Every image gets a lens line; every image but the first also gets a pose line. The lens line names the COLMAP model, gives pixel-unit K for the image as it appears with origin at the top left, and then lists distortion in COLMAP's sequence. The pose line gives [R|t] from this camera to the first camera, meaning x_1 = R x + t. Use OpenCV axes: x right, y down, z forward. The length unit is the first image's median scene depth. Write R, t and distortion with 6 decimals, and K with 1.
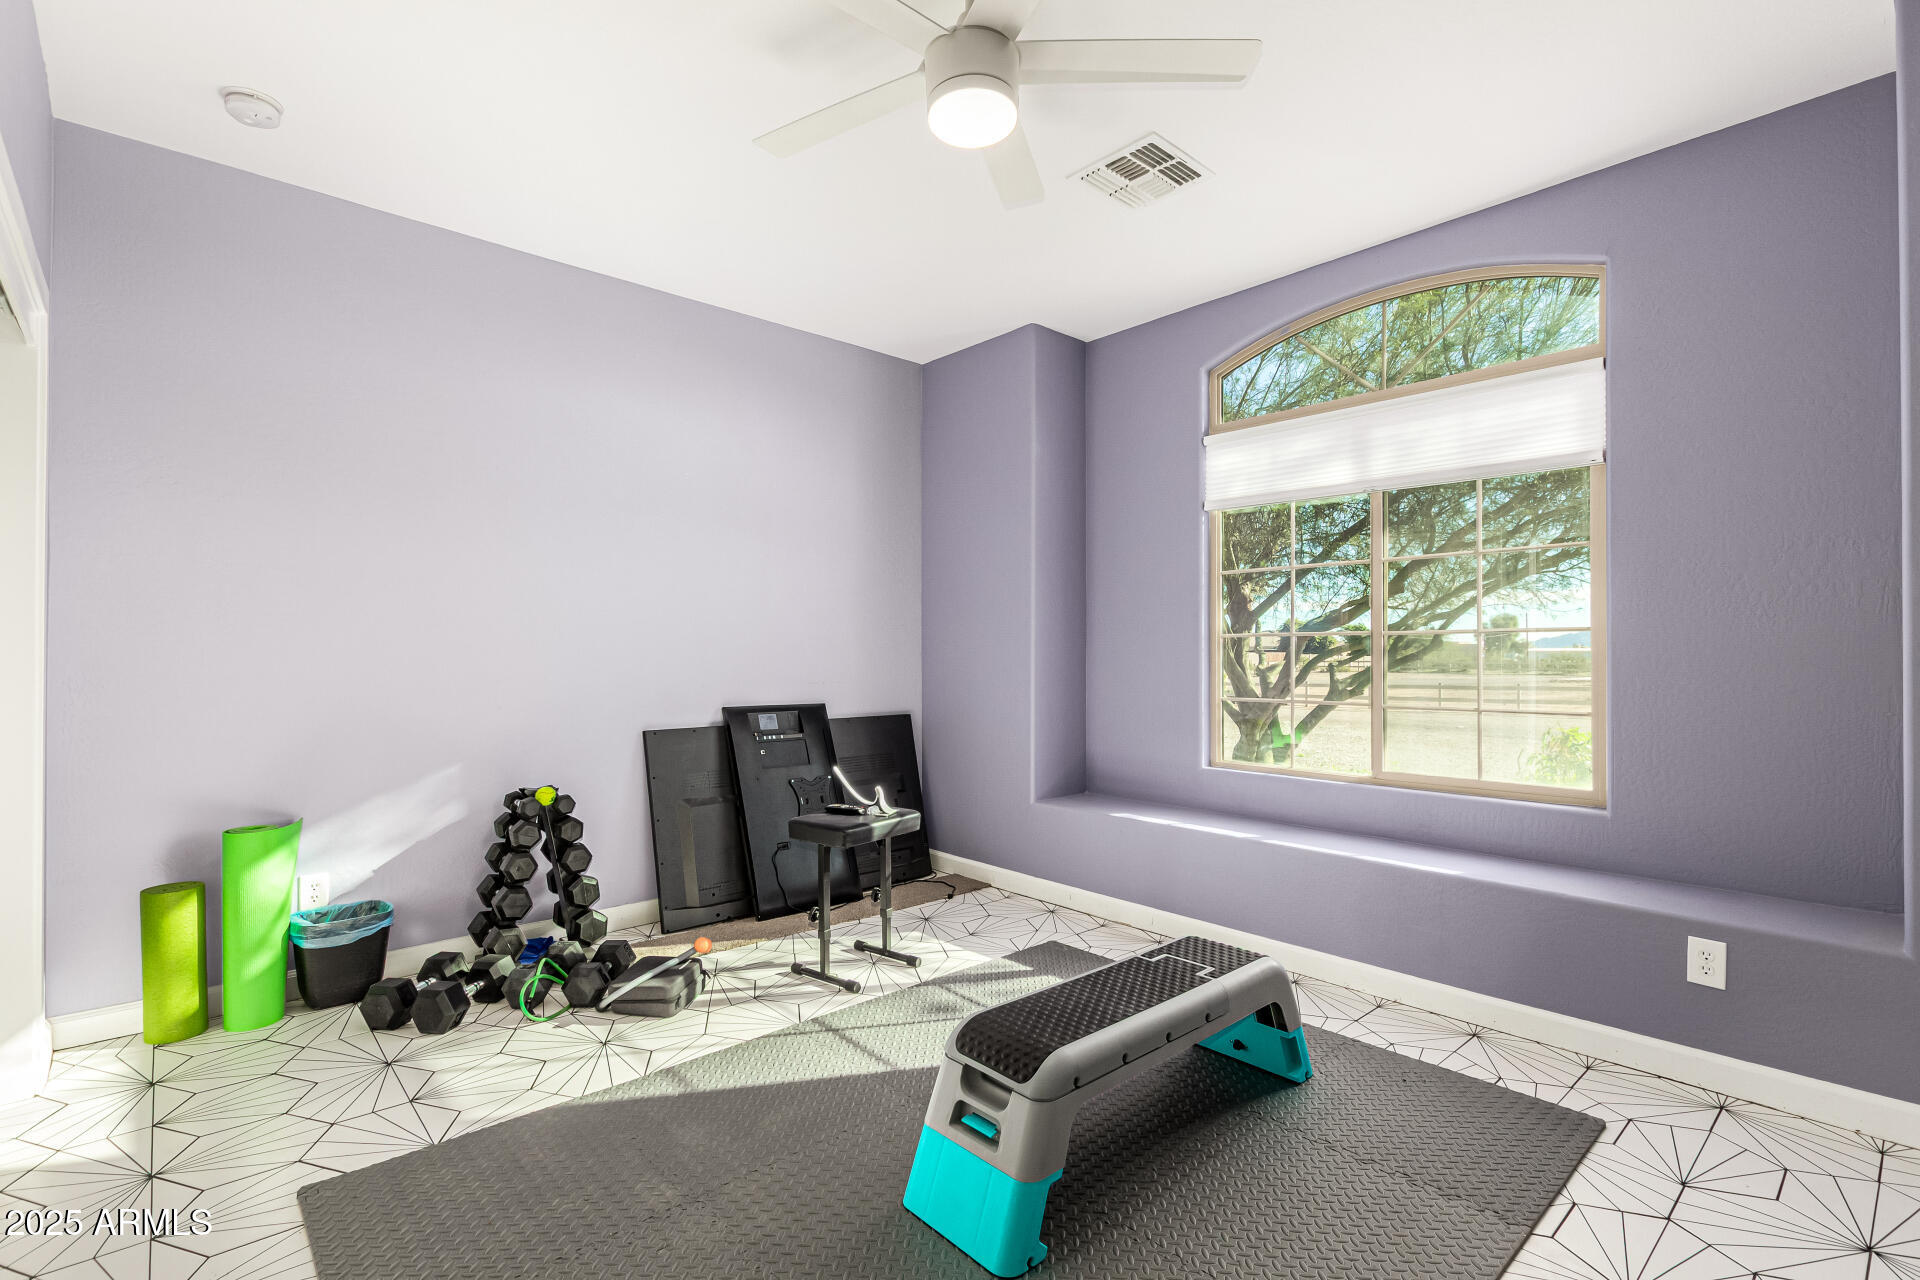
lens RADIAL K [[875.1, 0, 974.3], [0, 875.1, 654.9], [0, 0, 1]] dist [0.003666, -0.002854]
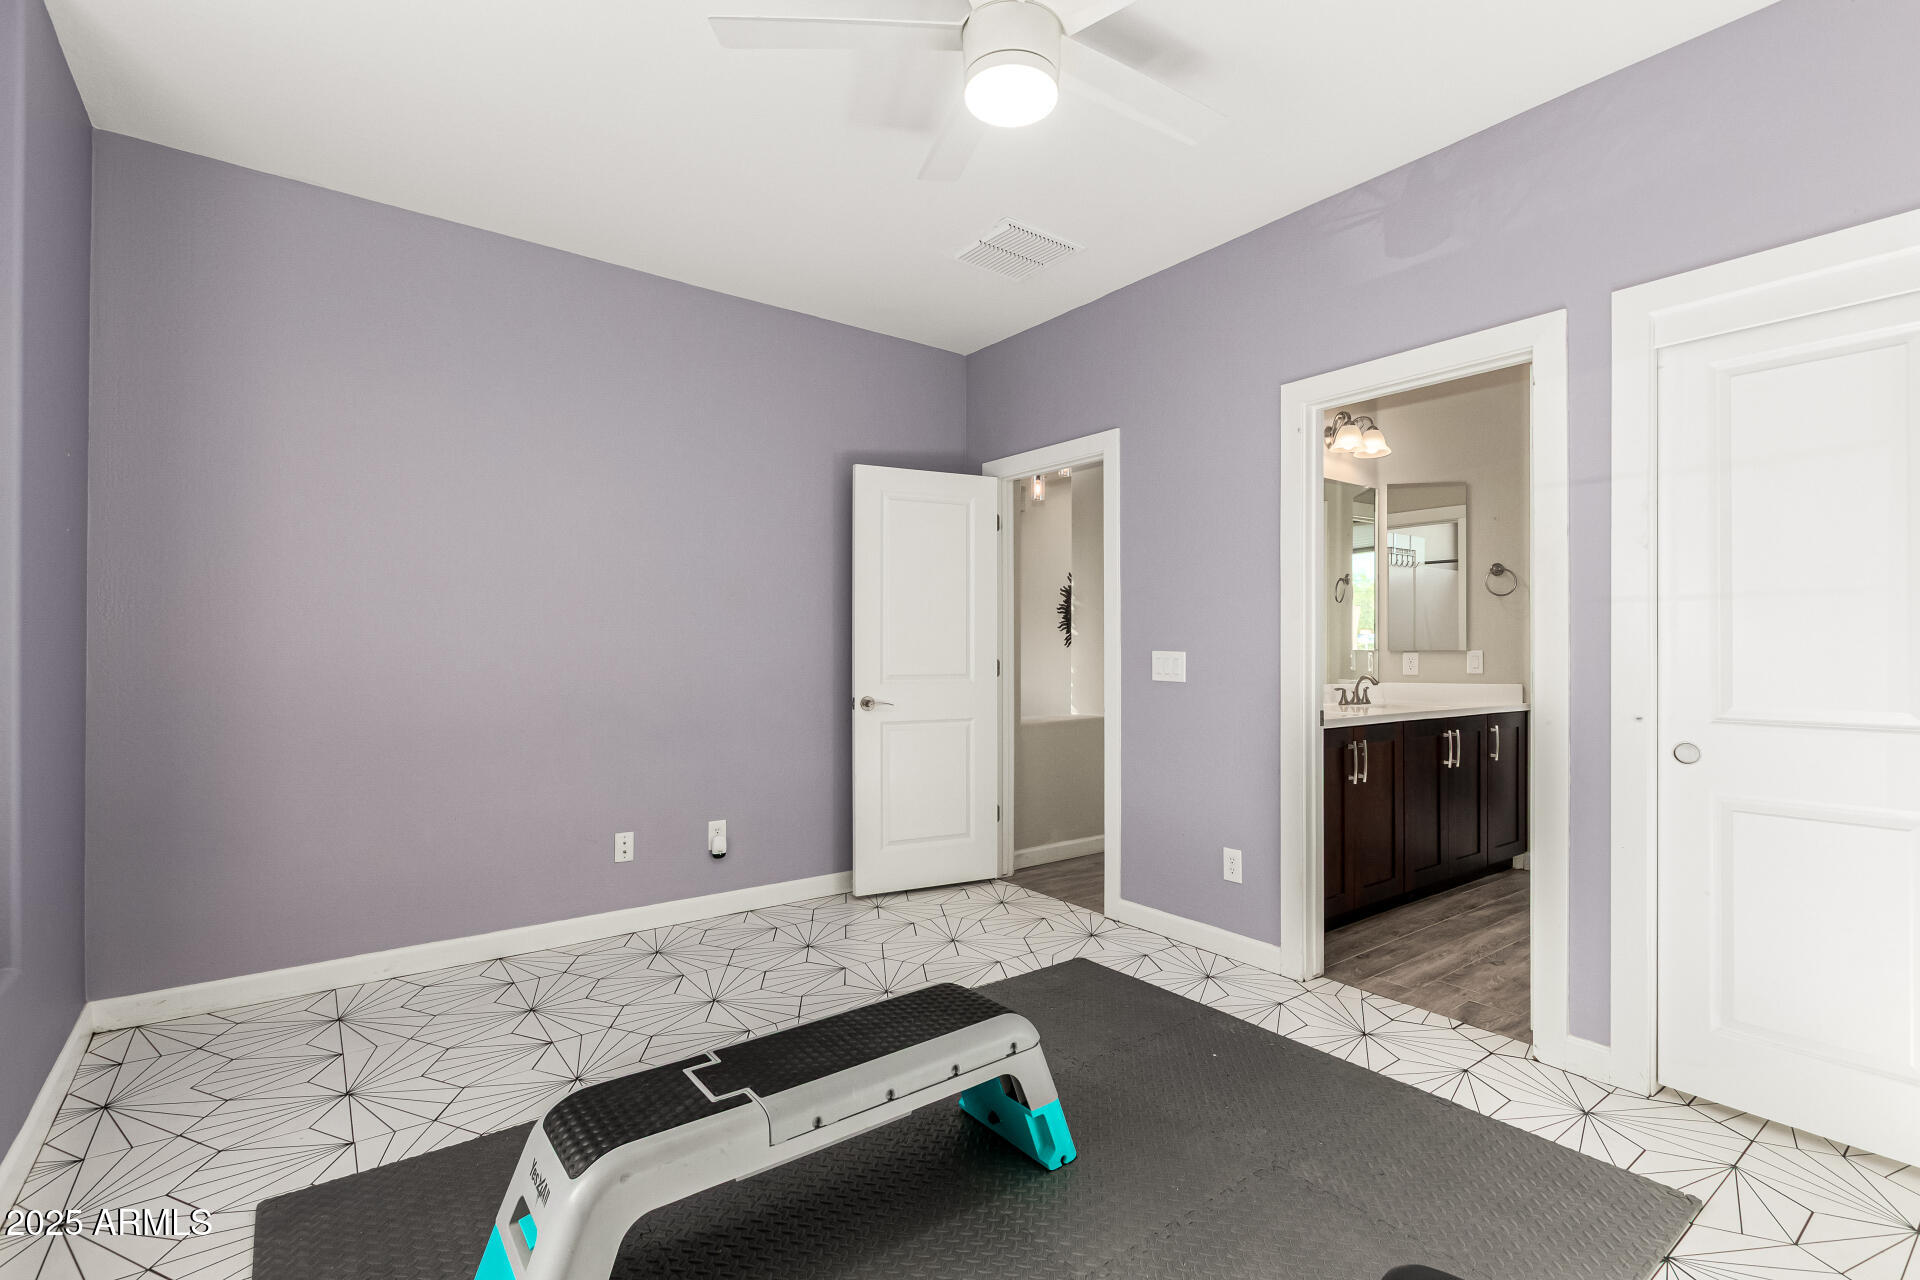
lens RADIAL K [[875.1, 0, 946.9], [0, 875.1, 642.9], [0, 0, 1]] dist [0.003666, -0.002854]
pose [[-0.994332, -0.000741, 0.106319, -0.024050], [-0.000220, 0.999988, 0.004910, -0.009449], [-0.106321, 0.004859, -0.994320, 1.301943]]
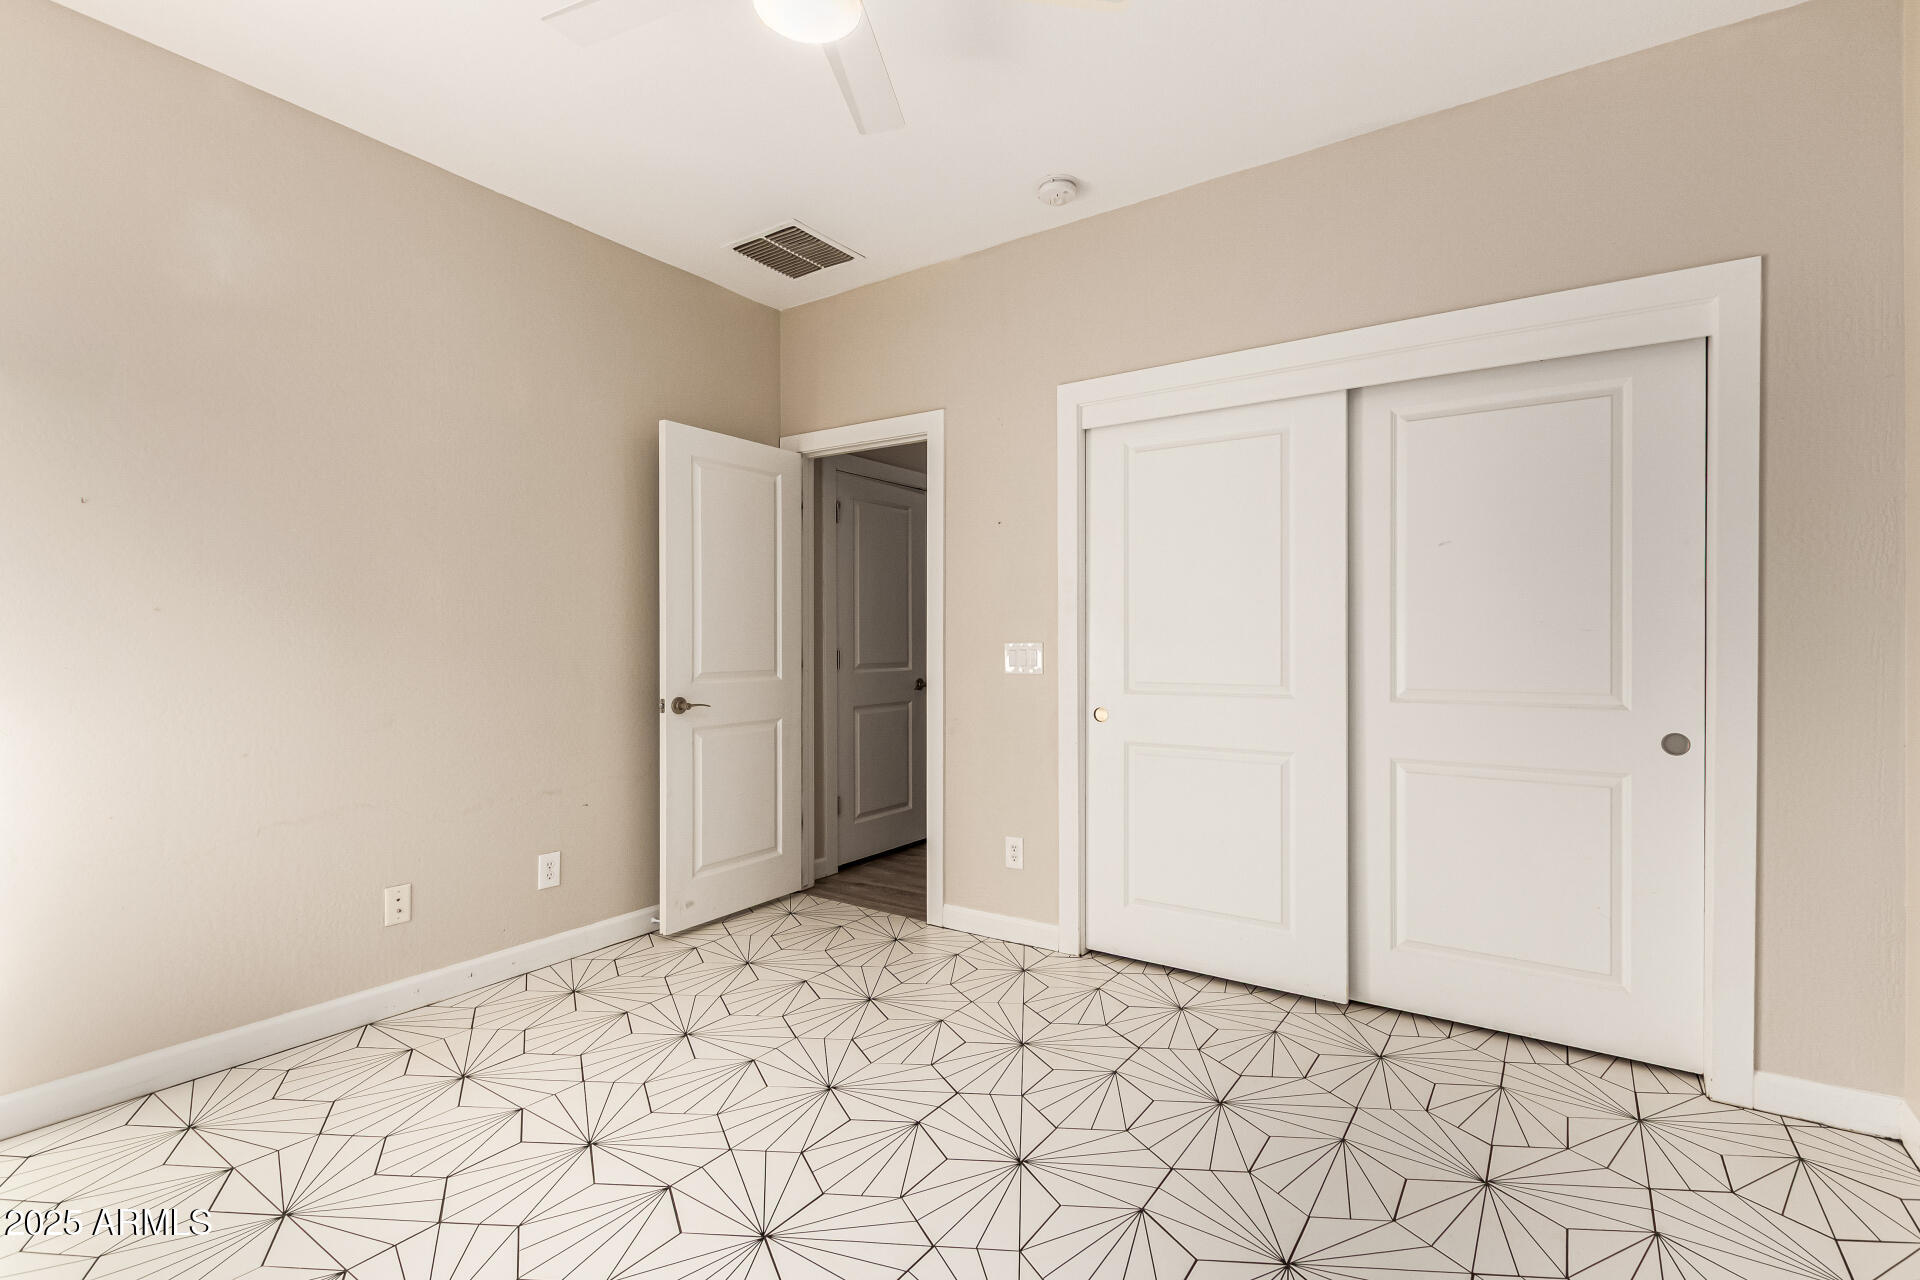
lens RADIAL K [[875.1, 0, 975.1], [0, 875.1, 652.0], [0, 0, 1]] dist [0.003666, -0.002854]
pose [[-0.977081, 0.007877, -0.212723, 0.021570], [0.002897, 0.999715, 0.023714, -0.009328], [0.212849, 0.022554, -0.976825, 1.255534]]
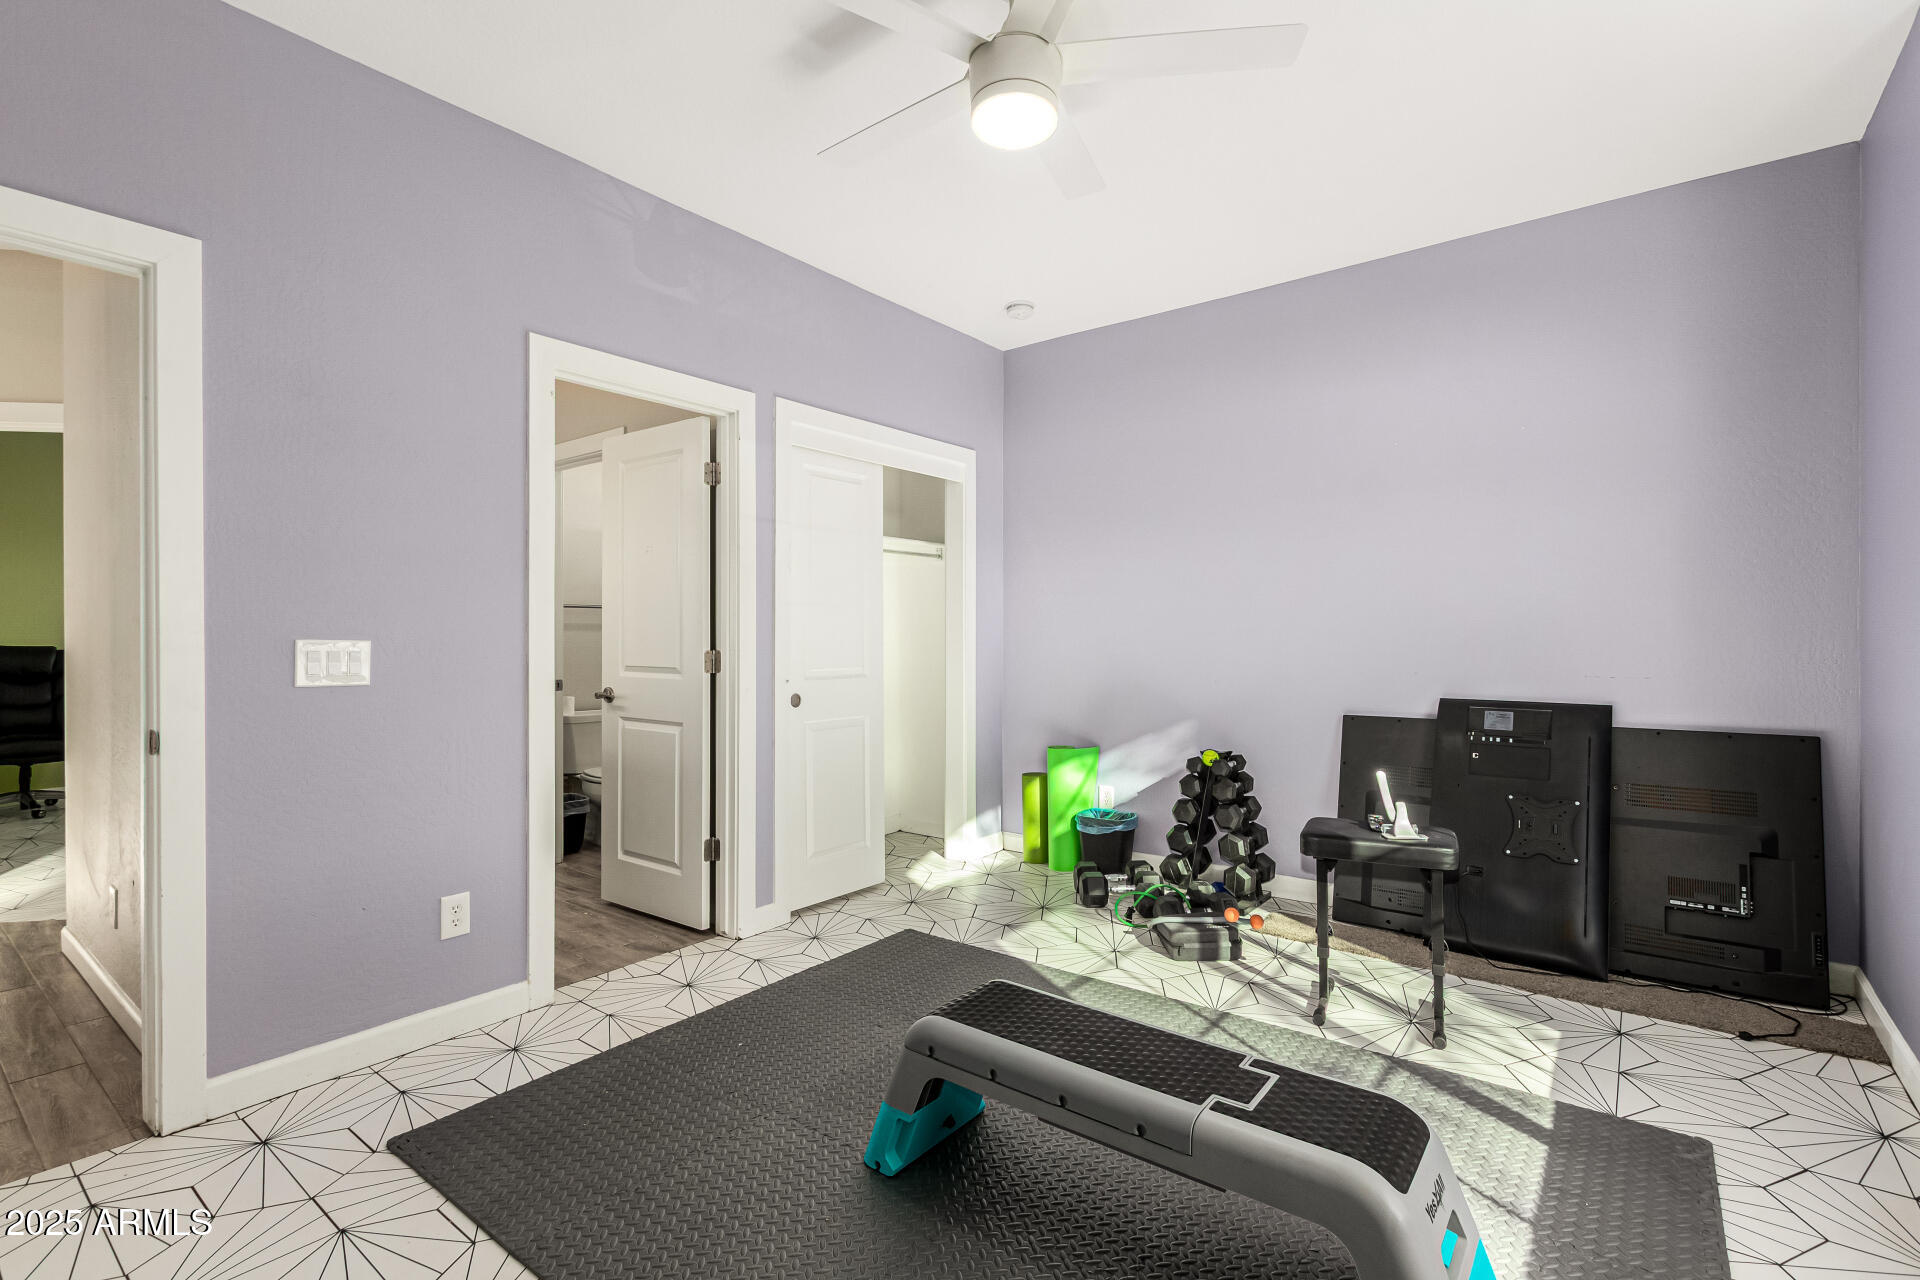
lens RADIAL K [[875.1, 0, 974.1], [0, 875.1, 638.6], [0, 0, 1]] dist [0.003666, -0.002854]
pose [[0.176078, -0.001777, -0.984375, 0.667118], [-0.004760, 0.999985, -0.002656, 0.006283], [0.984365, 0.005153, 0.176067, 0.512487]]
